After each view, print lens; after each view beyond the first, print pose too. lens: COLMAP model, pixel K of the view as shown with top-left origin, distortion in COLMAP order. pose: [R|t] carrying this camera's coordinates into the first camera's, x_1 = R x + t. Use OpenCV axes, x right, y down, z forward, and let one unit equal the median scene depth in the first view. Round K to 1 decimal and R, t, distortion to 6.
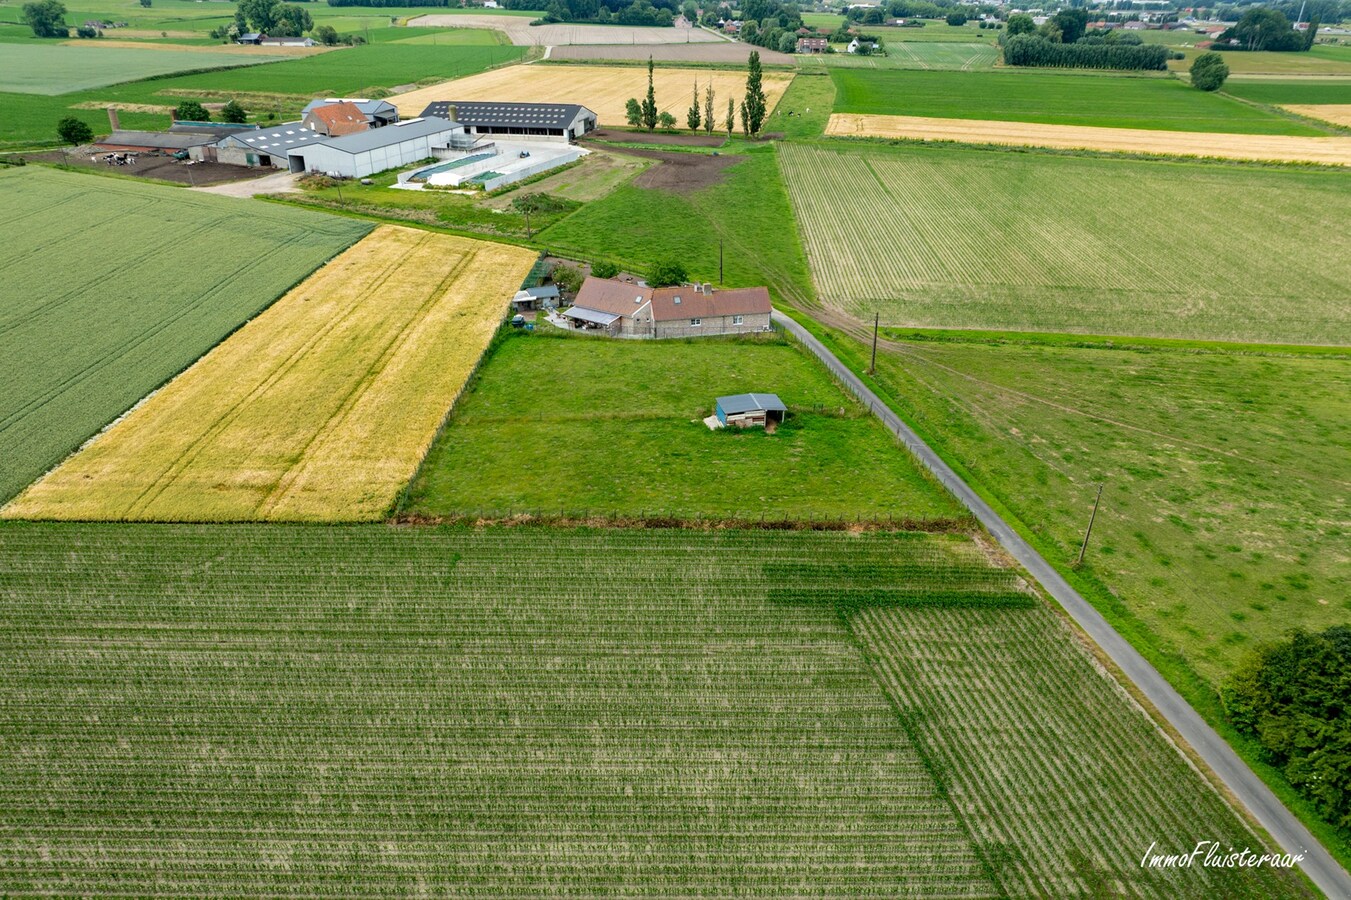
lens RADIAL K [[944.6, 0, 675.5], [0, 944.6, 450.0], [0, 0, 1]] dist [-0.036891, -0.000349]
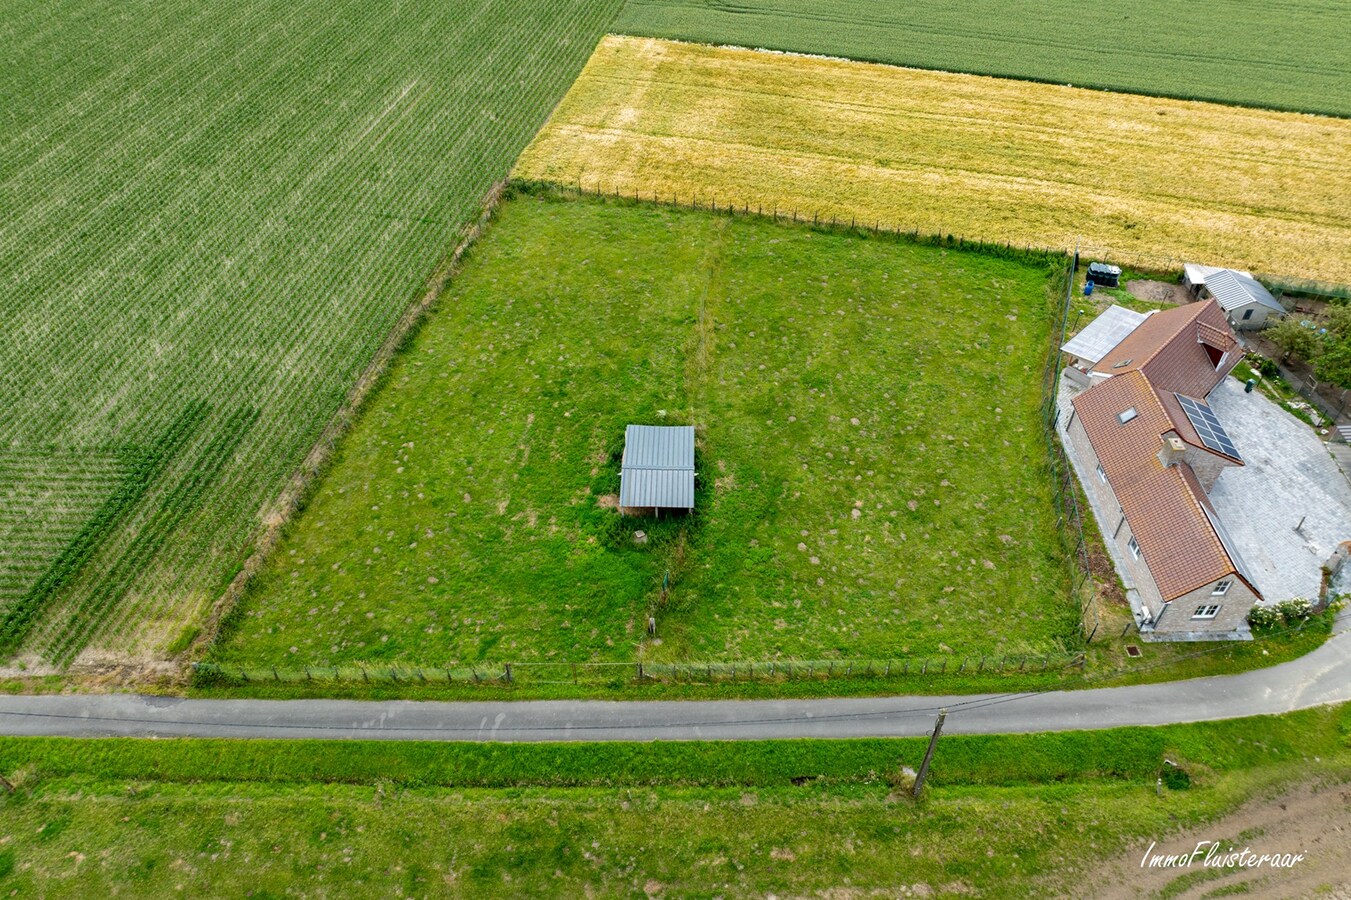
lens RADIAL K [[944.6, 0, 675.5], [0, 944.6, 450.0], [0, 0, 1]] dist [-0.036891, -0.000349]
pose [[-0.220244, 0.676705, -0.702540, 0.538107], [-0.444423, 0.571516, 0.689824, -0.513303], [0.868321, 0.464154, 0.174870, 1.038561]]
